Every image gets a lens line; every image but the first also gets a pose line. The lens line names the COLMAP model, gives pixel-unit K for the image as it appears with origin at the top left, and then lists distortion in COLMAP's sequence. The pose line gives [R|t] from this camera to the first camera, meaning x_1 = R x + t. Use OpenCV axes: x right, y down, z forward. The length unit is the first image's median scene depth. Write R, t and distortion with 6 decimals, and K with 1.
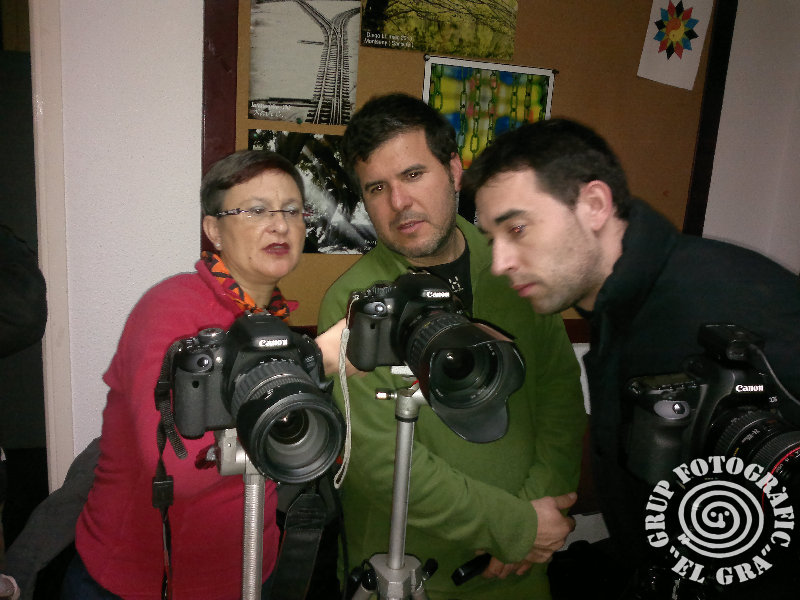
lens RADIAL K [[713.3, 0, 409.1], [0, 713.3, 287.2], [0, 0, 1]] dist [-0.001011, -0.030439]
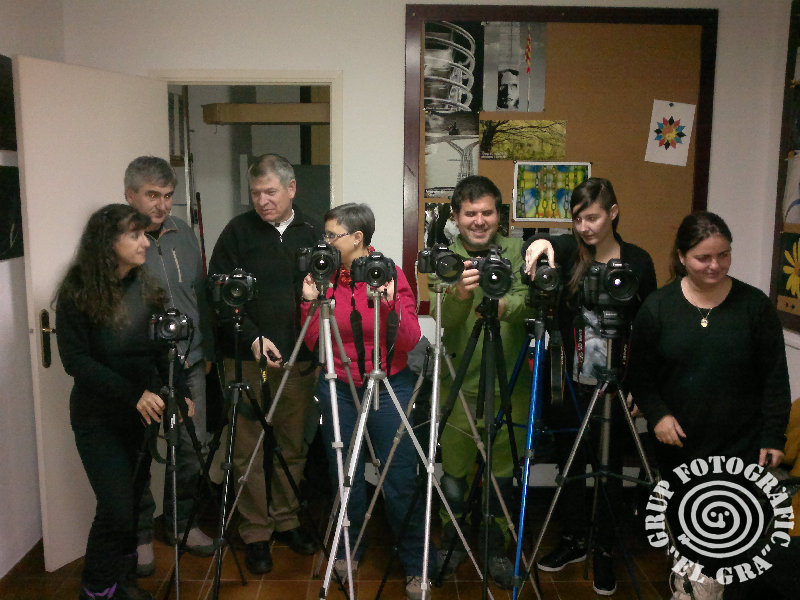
lens RADIAL K [[713.3, 0, 402.3], [0, 713.3, 274.3], [0, 0, 1]] dist [-0.001011, -0.030439]
pose [[0.961303, -0.027446, -0.274124, 0.262304], [-0.006446, 0.992512, -0.121979, 0.227416], [0.275419, 0.119026, 0.953927, -0.930497]]
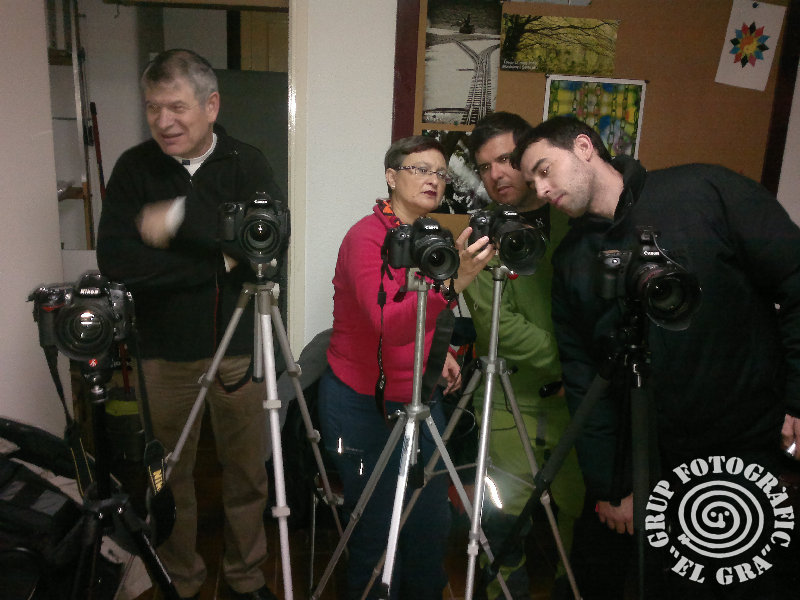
lens RADIAL K [[560.2, 0, 412.7], [0, 560.2, 229.5], [0, 0, 1]] dist [-0.021694, 0.011535]
pose [[0.973063, 0.017927, -0.229840, 0.025988], [-0.025947, 0.999154, -0.031921, 0.022155], [0.229073, 0.037025, 0.972705, -0.121466]]
